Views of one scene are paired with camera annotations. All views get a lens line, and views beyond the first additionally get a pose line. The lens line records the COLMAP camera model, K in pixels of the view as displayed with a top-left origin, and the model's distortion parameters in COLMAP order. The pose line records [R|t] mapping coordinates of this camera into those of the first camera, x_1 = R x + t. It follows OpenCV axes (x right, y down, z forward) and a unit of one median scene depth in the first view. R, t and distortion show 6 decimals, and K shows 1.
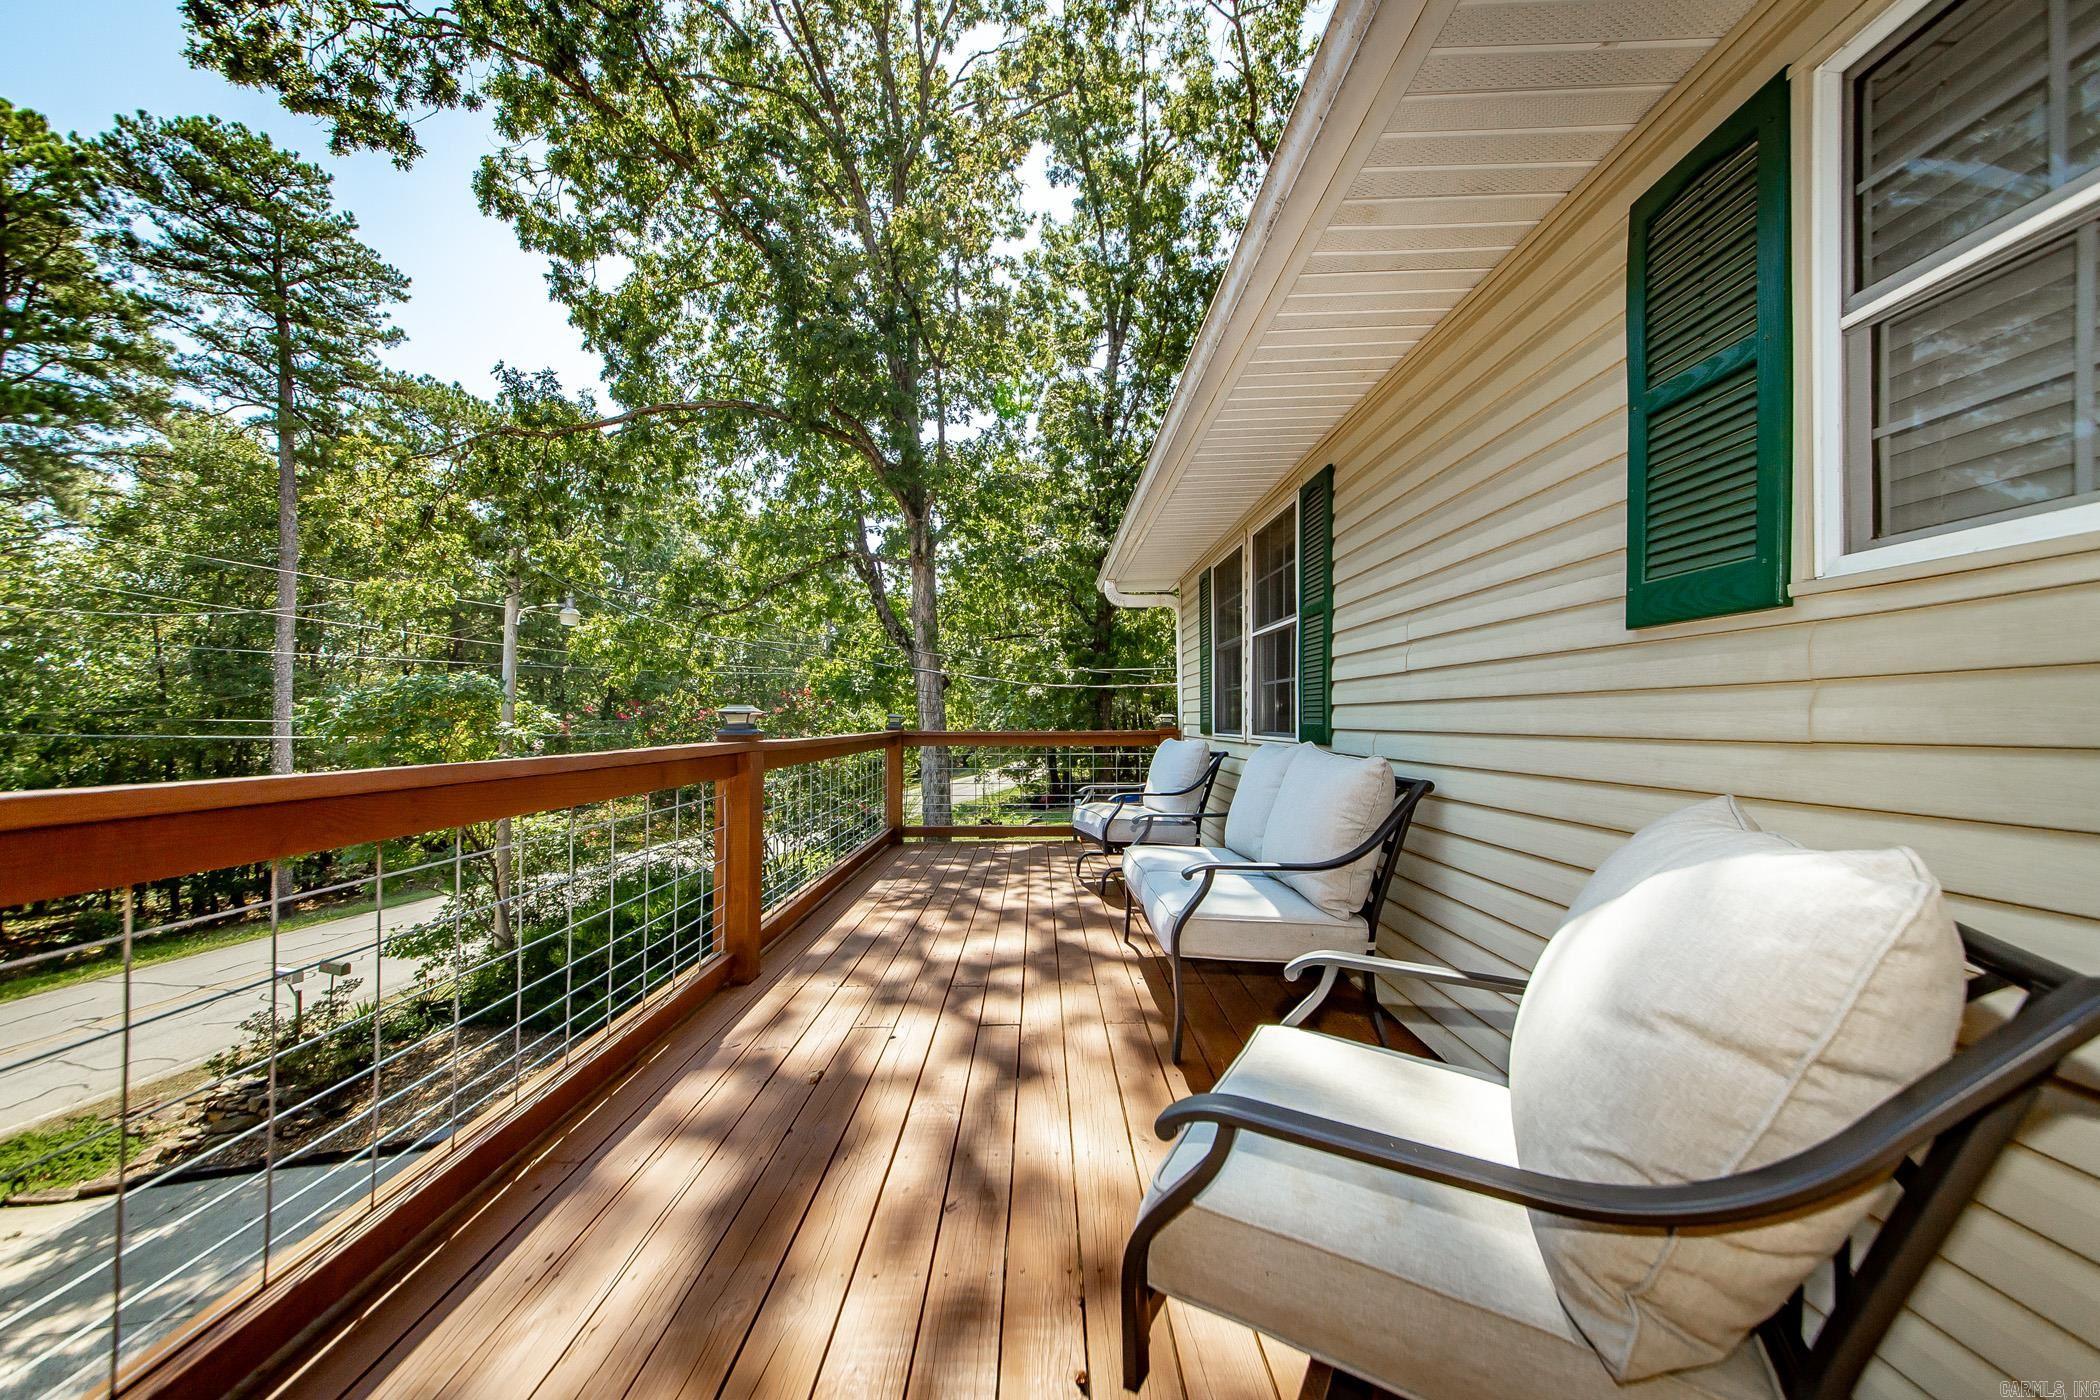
lens RADIAL K [[792.2, 0, 1050.0], [0, 792.2, 700.0], [0, 0, 1]] dist [0.000540, 0.004619]
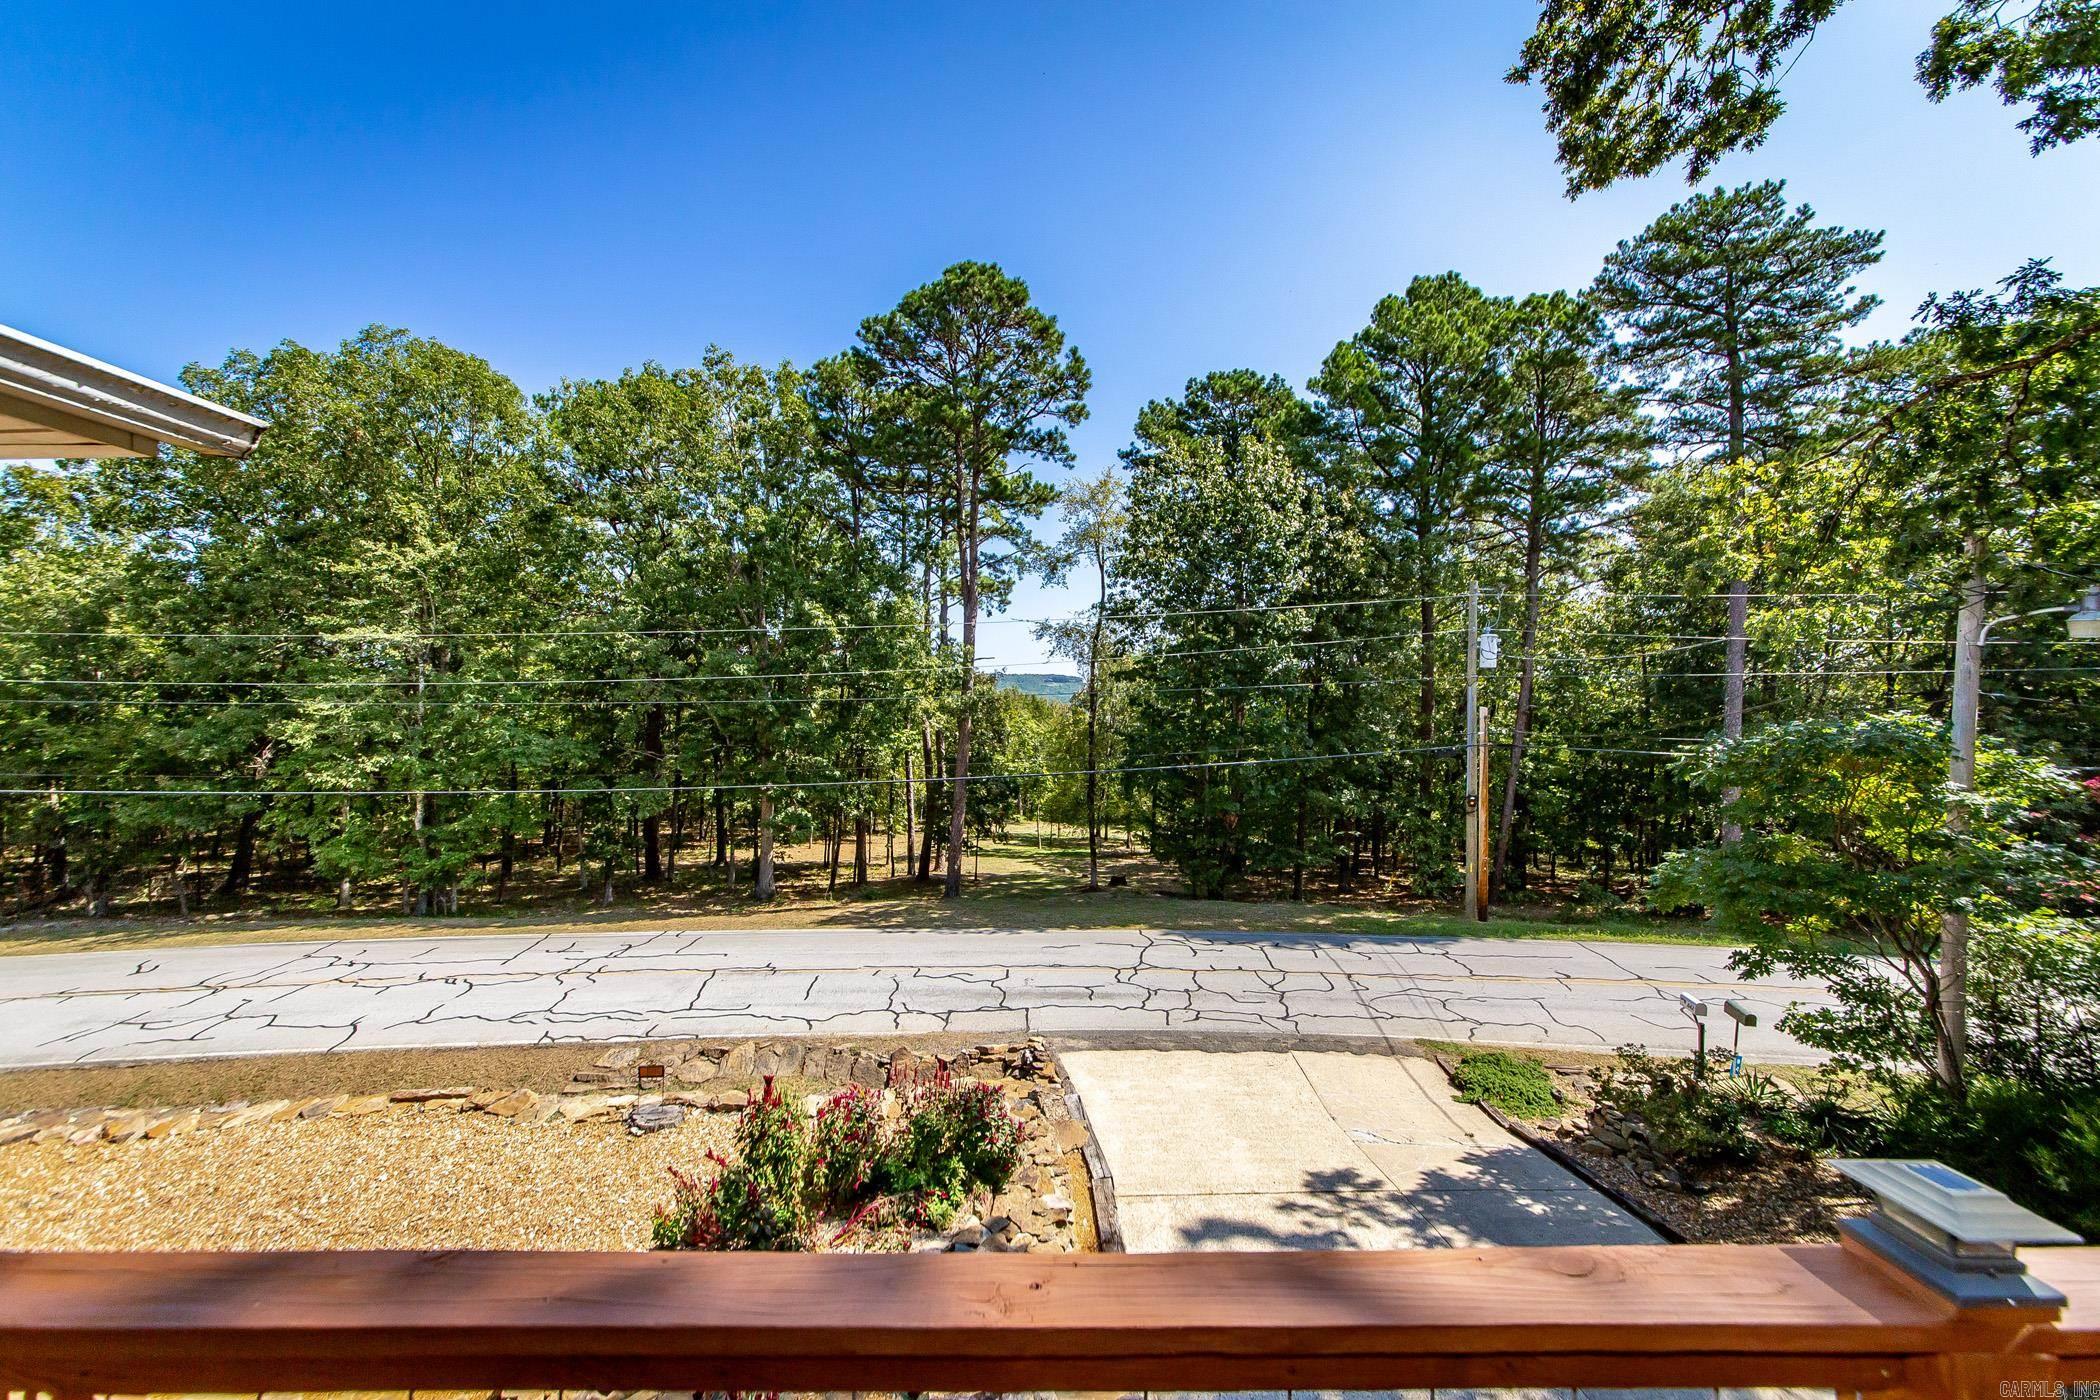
lens RADIAL K [[730.4, 0, 1050.0], [0, 730.4, 700.0], [0, 0, 1]] dist [-0.014736, 0.005254]
pose [[-0.000005, 0.002855, -0.999996, -0.013459], [0.010139, 0.999945, 0.002855, -0.036101], [0.999949, -0.010139, -0.000034, 0.106084]]
